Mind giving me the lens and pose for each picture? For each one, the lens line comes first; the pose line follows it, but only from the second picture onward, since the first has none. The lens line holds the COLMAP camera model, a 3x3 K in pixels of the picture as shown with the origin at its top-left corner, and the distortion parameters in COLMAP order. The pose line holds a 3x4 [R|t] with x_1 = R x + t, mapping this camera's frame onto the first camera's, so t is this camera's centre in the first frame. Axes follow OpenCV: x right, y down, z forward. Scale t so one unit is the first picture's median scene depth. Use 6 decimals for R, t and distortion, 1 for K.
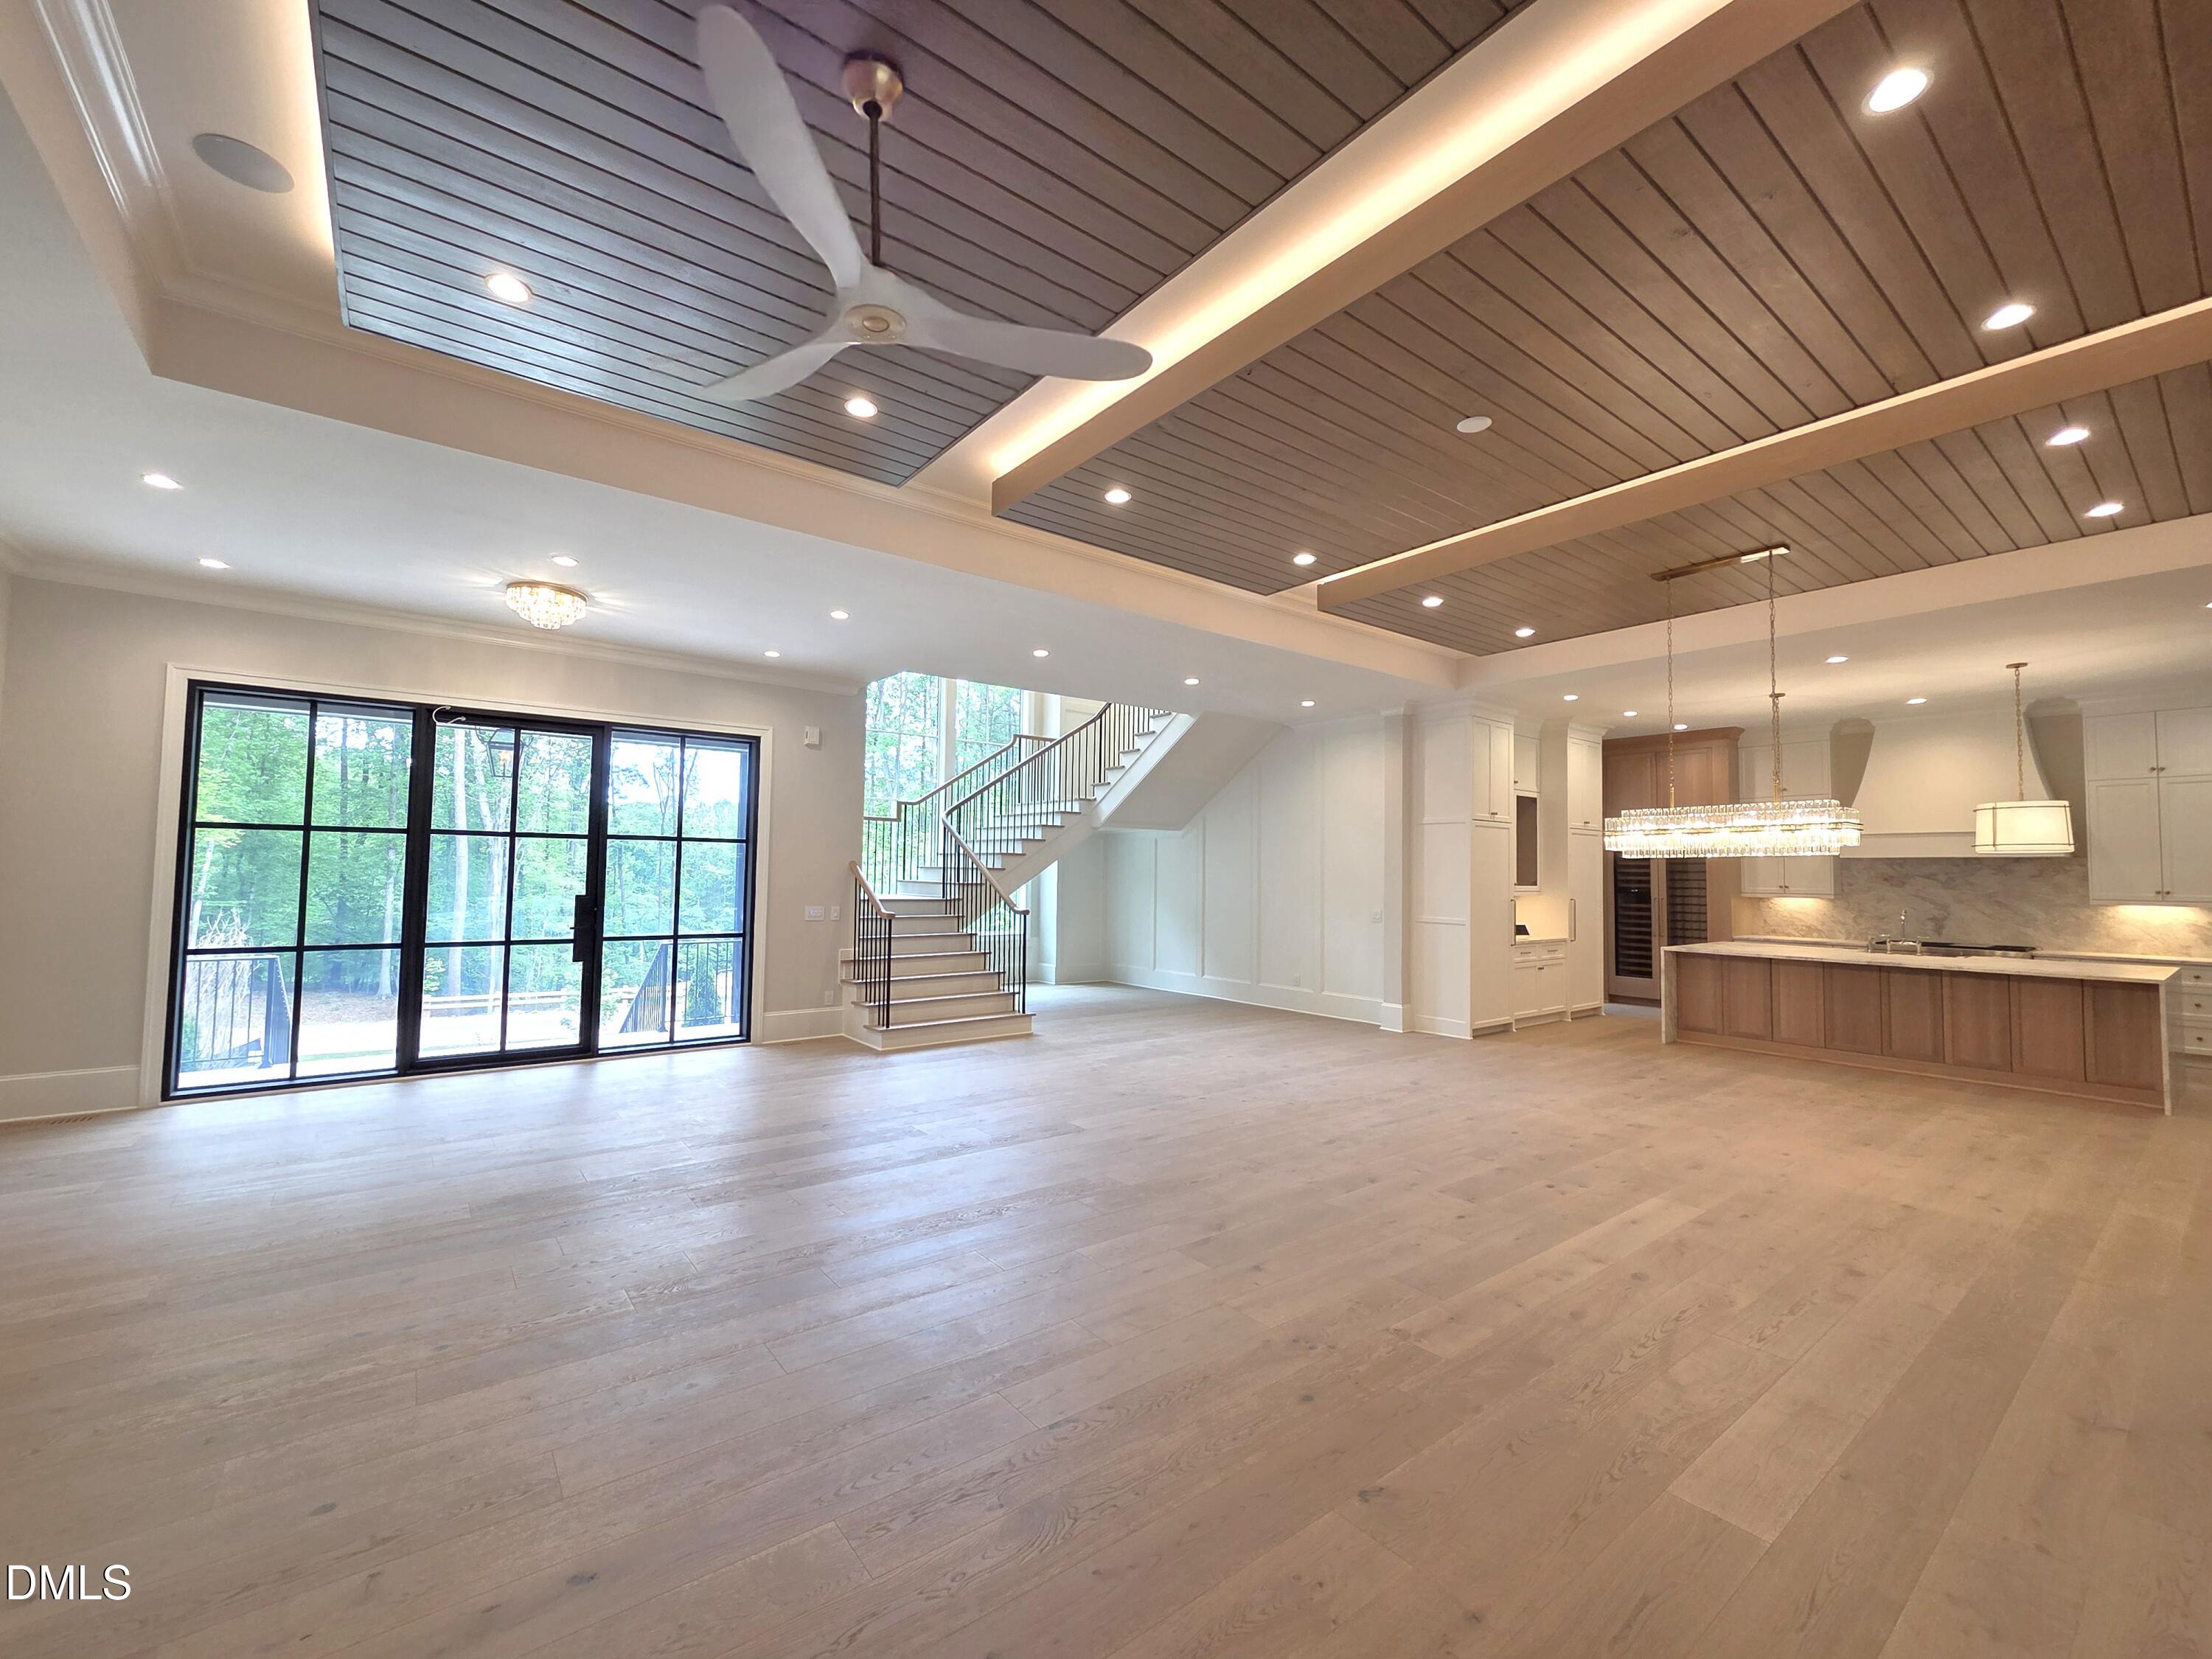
lens RADIAL K [[902.8, 0, 1101.4], [0, 902.8, 835.6], [0, 0, 1]] dist [-0.000845, -0.000144]
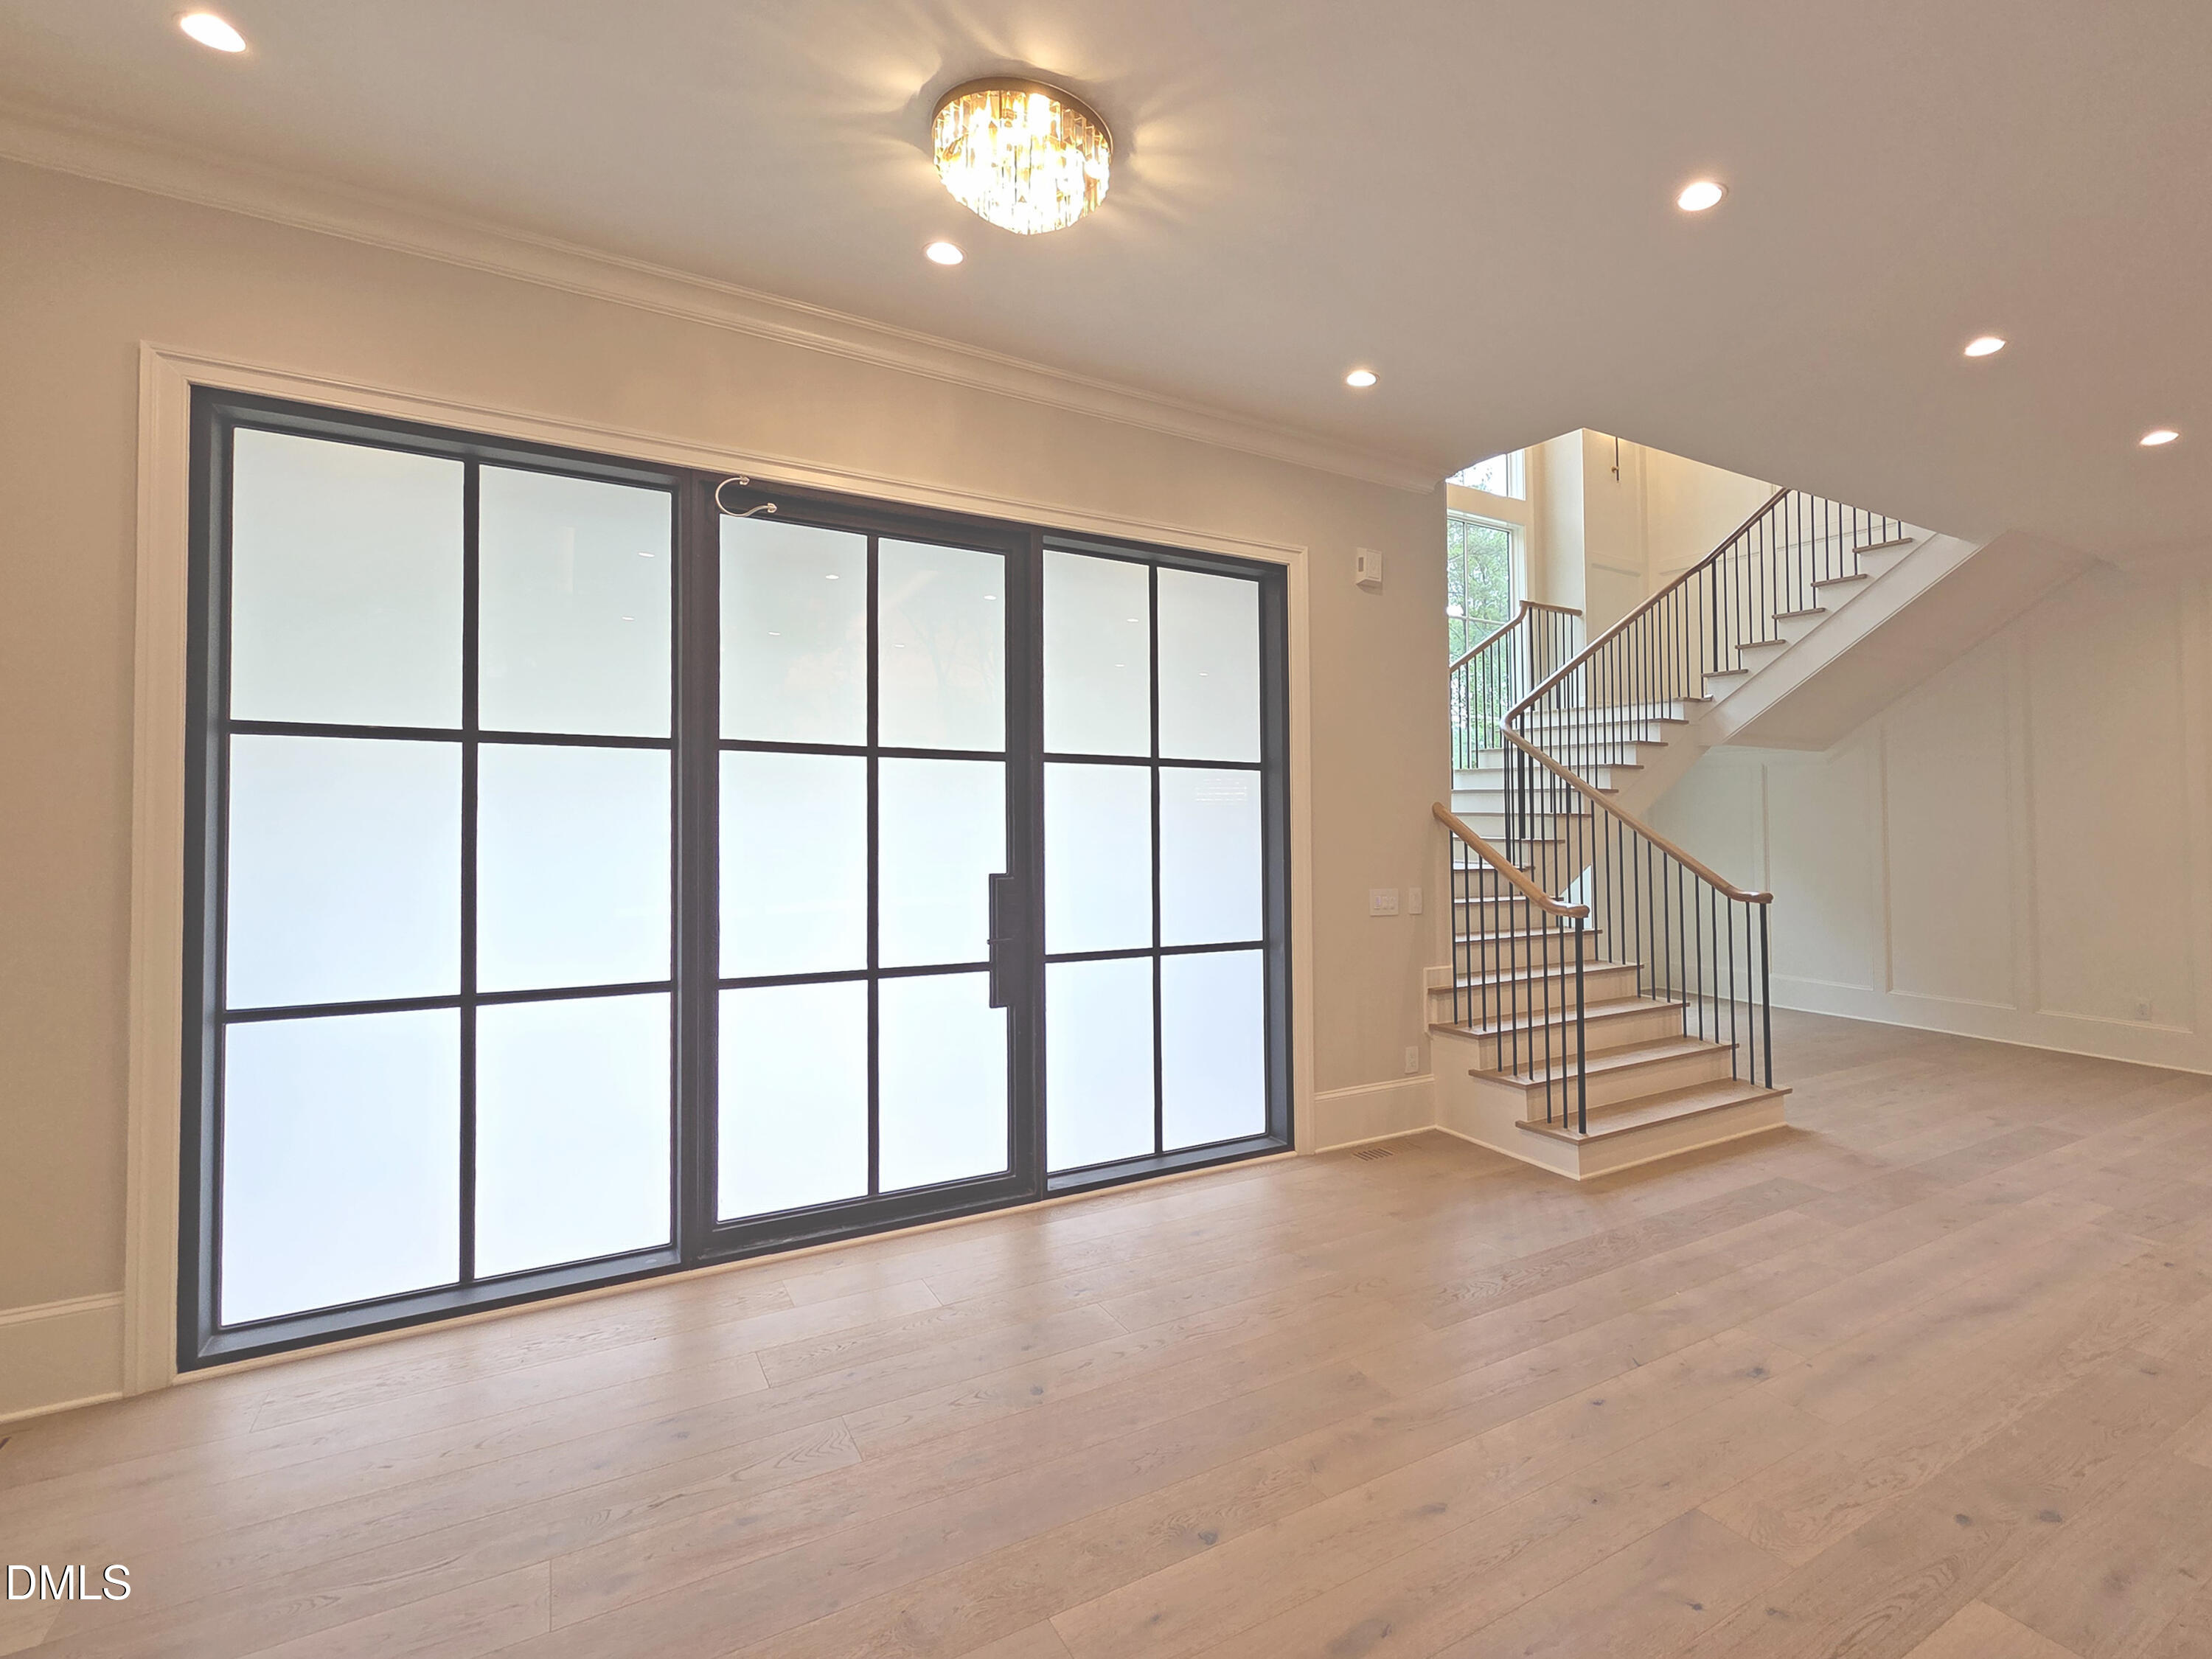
lens RADIAL K [[1039.5, 0, 1259.3], [0, 1039.5, 820.1], [0, 0, 1]] dist [0.005566, -0.000628]
pose [[0.998197, -0.003864, -0.059891, -0.367778], [0.006507, 0.999010, 0.043999, 0.011068], [0.059662, -0.044309, 0.997235, 0.402278]]
